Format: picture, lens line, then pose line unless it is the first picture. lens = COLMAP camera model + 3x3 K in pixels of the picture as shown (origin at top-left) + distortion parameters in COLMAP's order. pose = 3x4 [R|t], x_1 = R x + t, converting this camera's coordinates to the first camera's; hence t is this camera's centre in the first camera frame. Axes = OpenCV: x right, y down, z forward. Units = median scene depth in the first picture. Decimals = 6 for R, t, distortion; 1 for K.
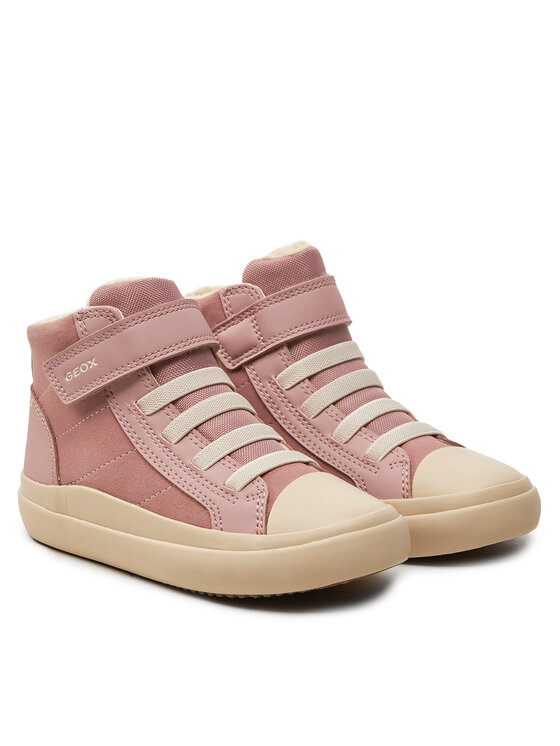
lens RADIAL K [[2146.7, 0, 280.0], [0, 2146.7, 373.0], [0, 0, 1]] dist [-0.062553, -2.171630]
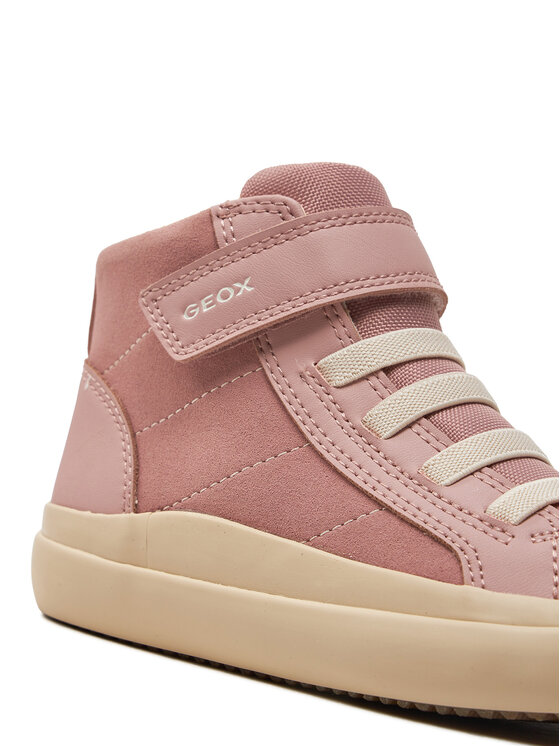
lens RADIAL K [[2146.7, 0, 280.0], [0, 2146.7, 373.0], [0, 0, 1]] dist [-0.062553, -2.171630]
pose [[0.983900, 0.142914, 0.107310, -0.135268], [-0.118644, 0.971368, -0.205837, 0.130980], [-0.133655, 0.189791, 0.972685, 0.464979]]
